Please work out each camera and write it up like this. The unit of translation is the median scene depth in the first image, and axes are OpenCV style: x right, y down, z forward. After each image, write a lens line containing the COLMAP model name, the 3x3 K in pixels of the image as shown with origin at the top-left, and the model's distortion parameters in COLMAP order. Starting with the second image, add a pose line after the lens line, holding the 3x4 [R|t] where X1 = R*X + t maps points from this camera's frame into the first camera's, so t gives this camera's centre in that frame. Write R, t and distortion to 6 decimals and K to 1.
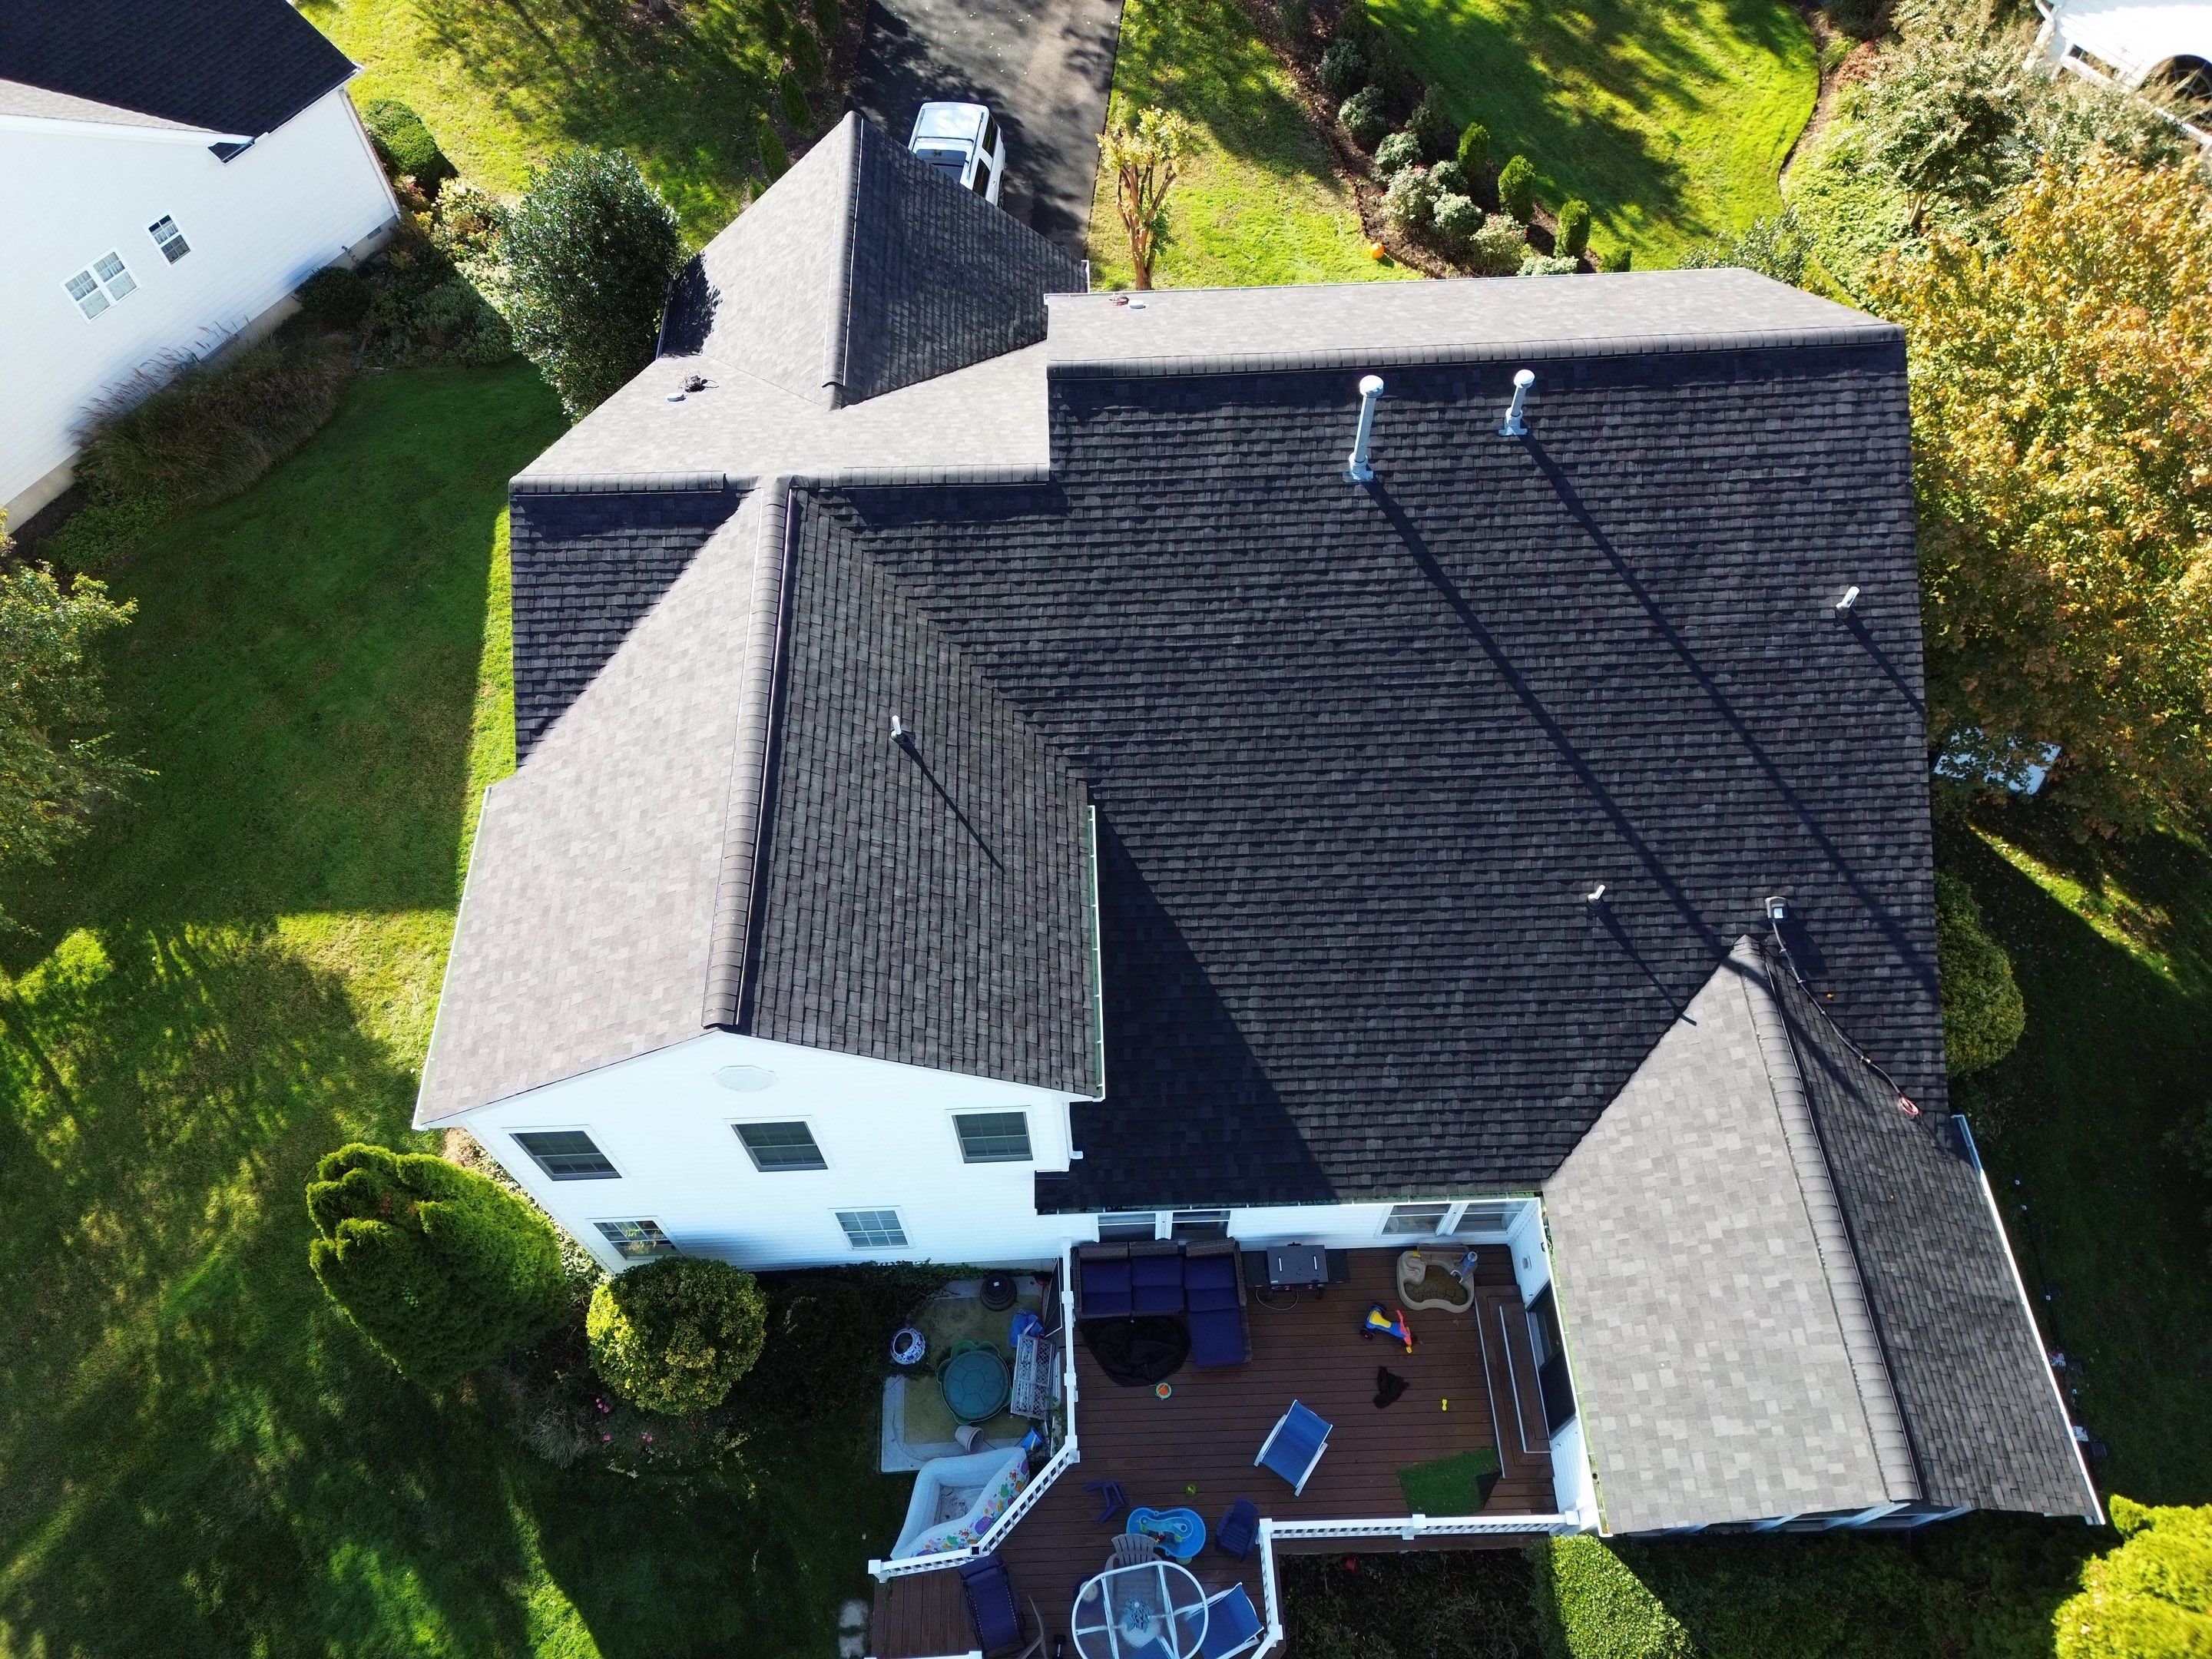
lens RADIAL K [[1551.6, 0, 1114.1], [0, 1551.6, 831.9], [0, 0, 1]] dist [0.075219, -0.066696]
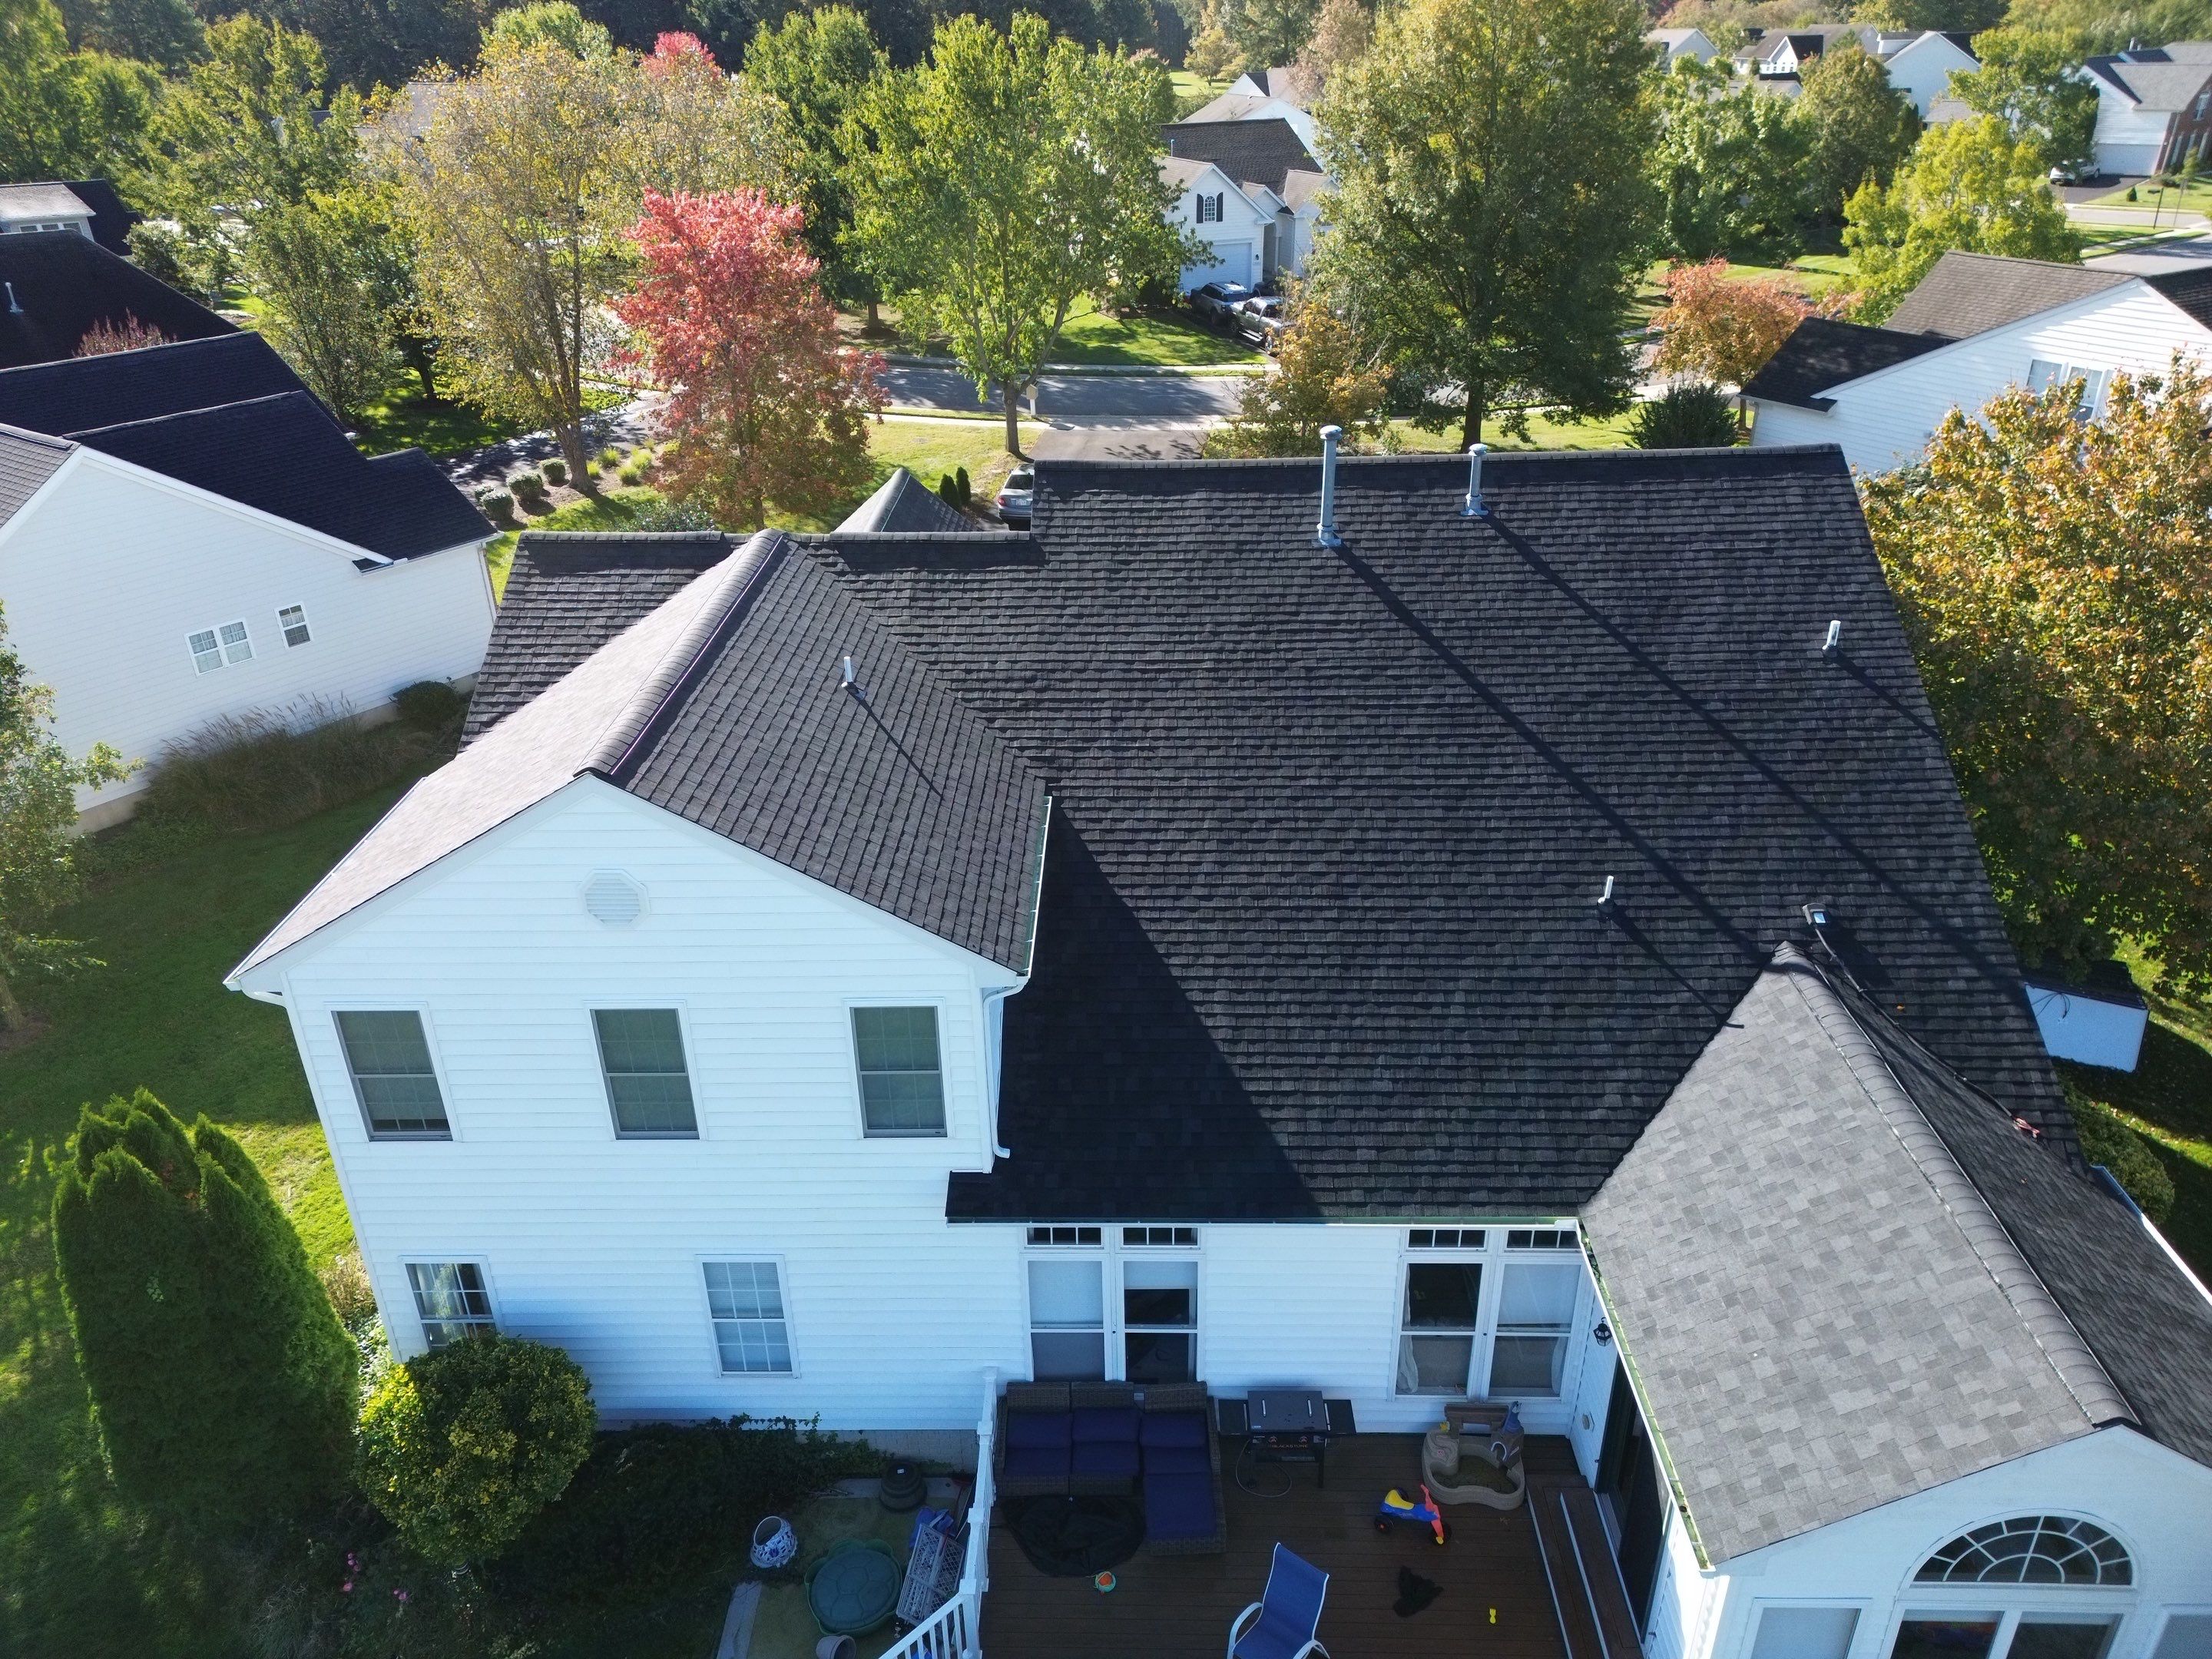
lens RADIAL K [[1551.6, 0, 1112.3], [0, 1551.6, 830.7], [0, 0, 1]] dist [0.075219, -0.066696]
pose [[0.998494, 0.021056, -0.050659, 0.071097], [-0.043894, 0.860549, -0.507473, 0.469812], [0.032910, 0.508932, 0.860177, 0.204463]]
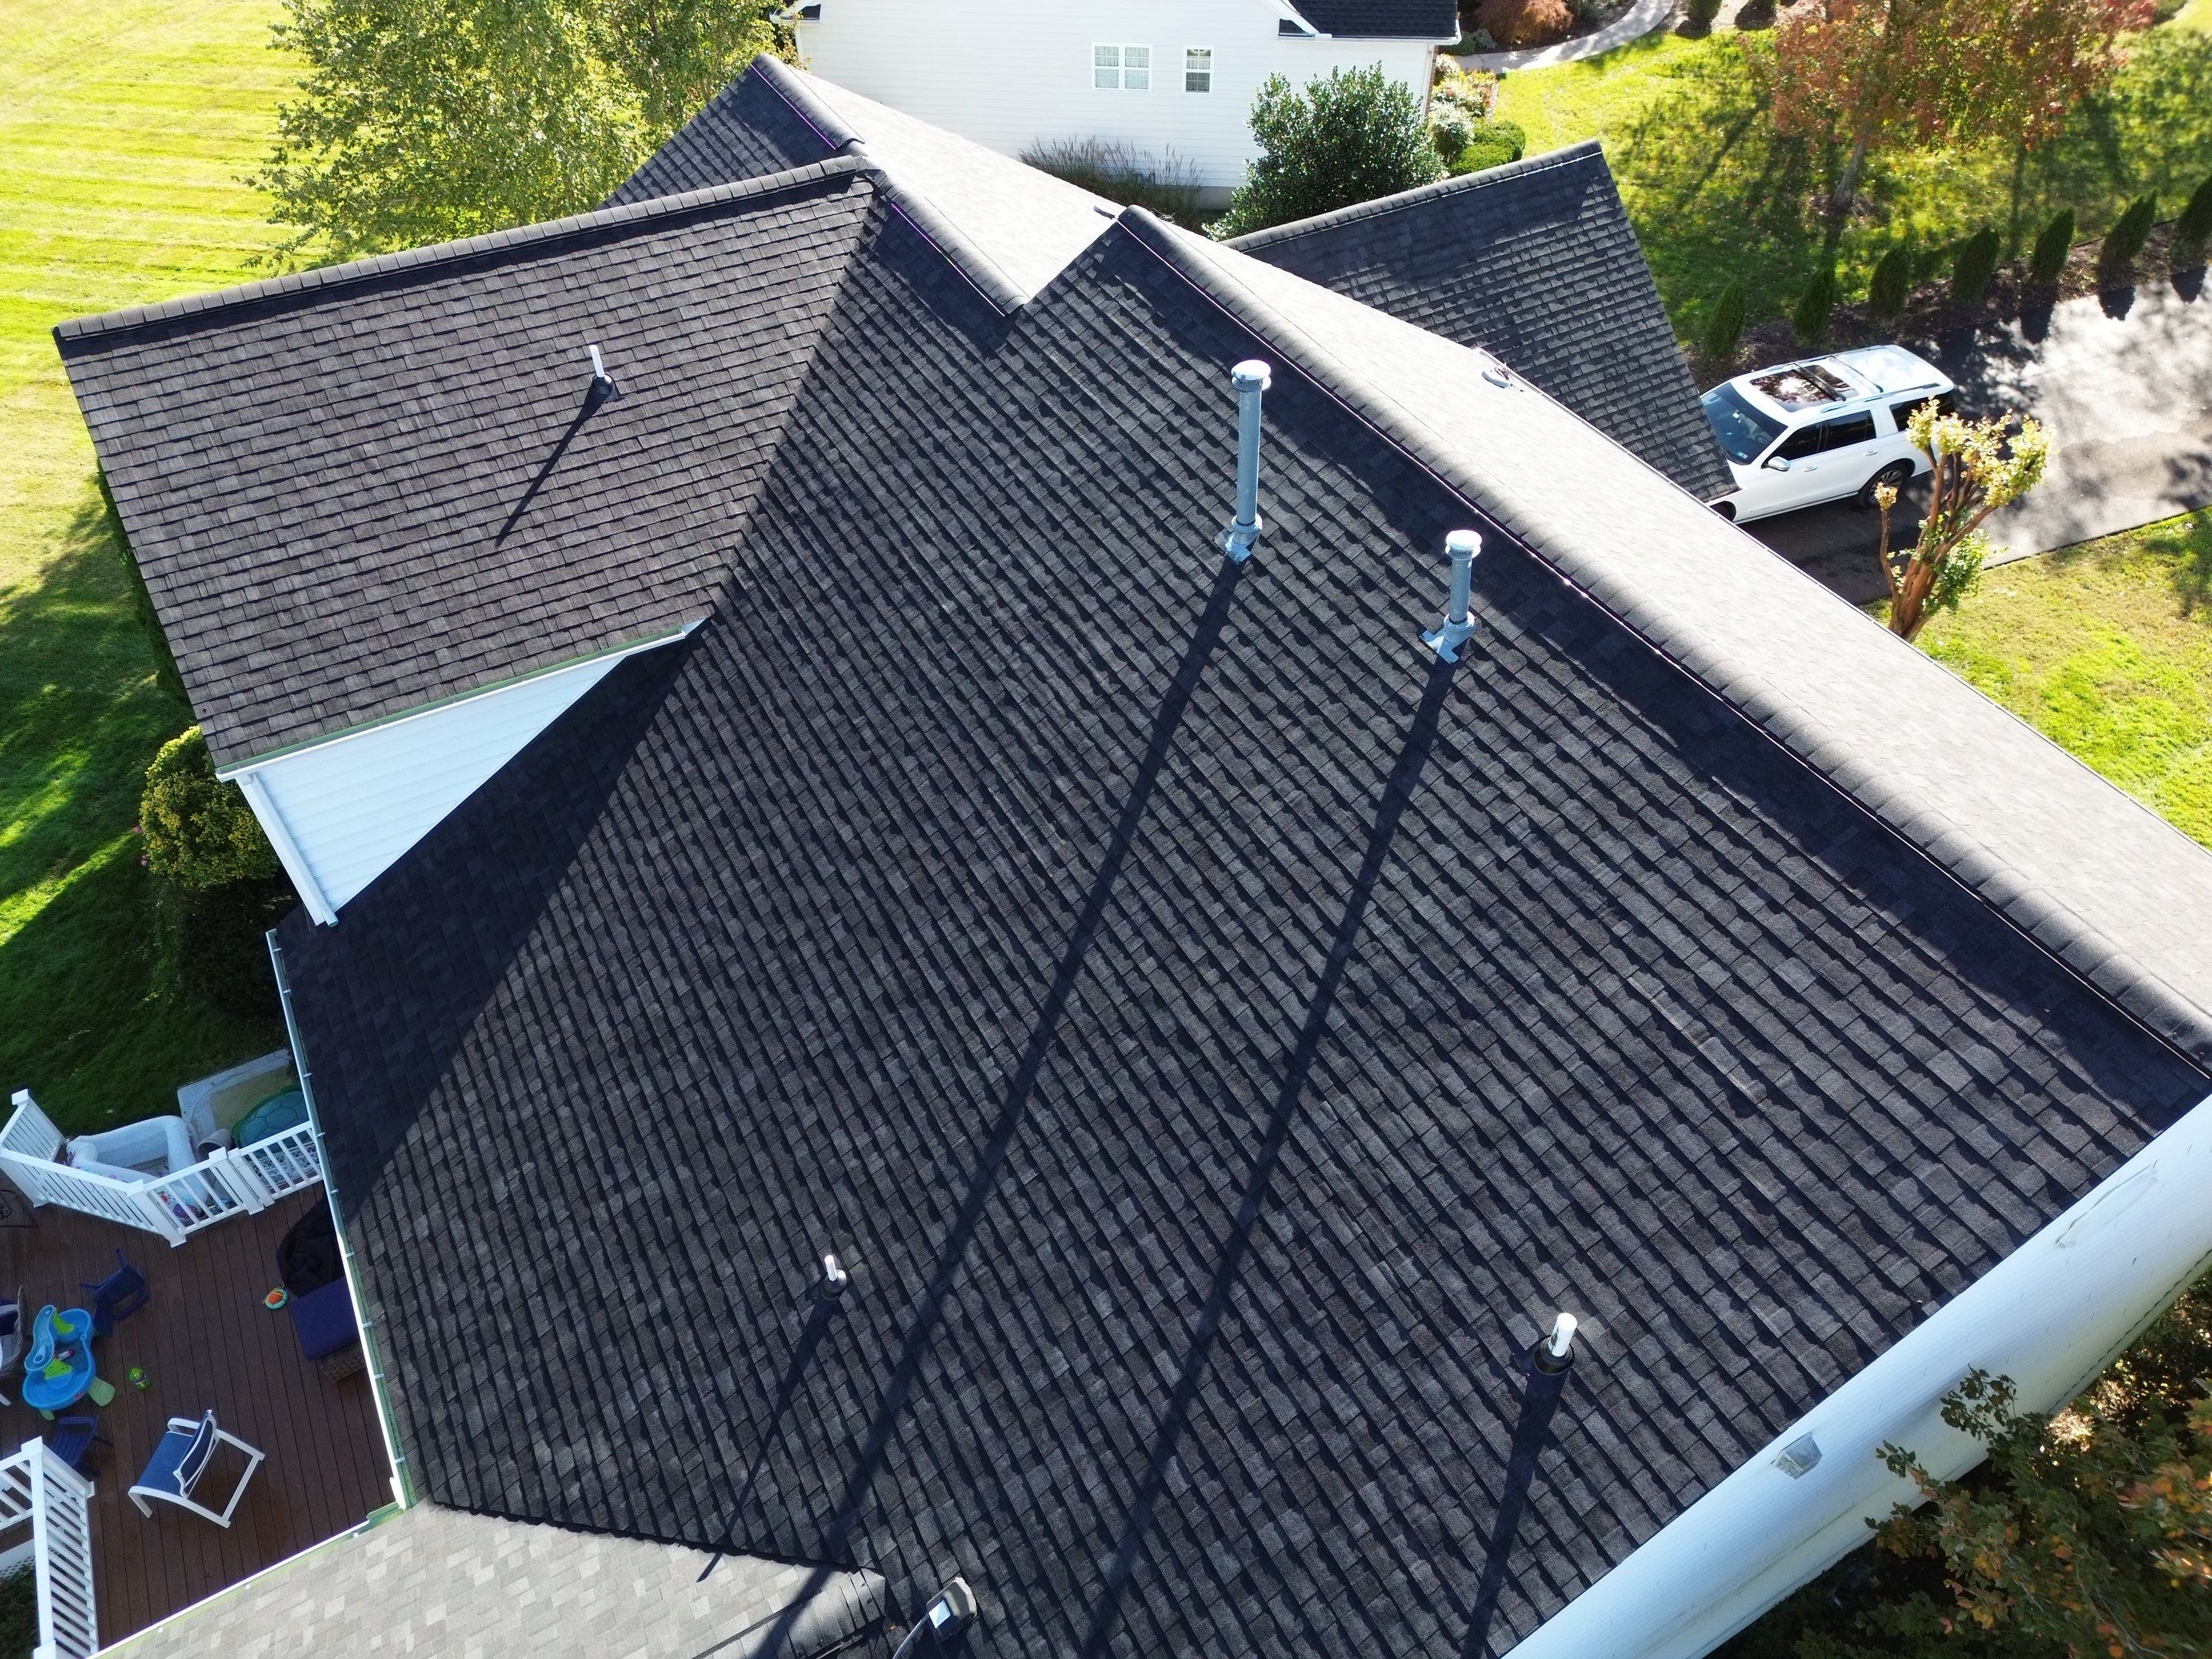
lens RADIAL K [[1551.6, 0, 1105.9], [0, 1551.6, 836.7], [0, 0, 1]] dist [0.075219, -0.066696]
pose [[0.453855, 0.649970, -0.609554, 0.578573], [-0.759210, 0.640180, 0.117342, -0.189907], [0.466493, 0.409523, 0.784012, 0.552475]]
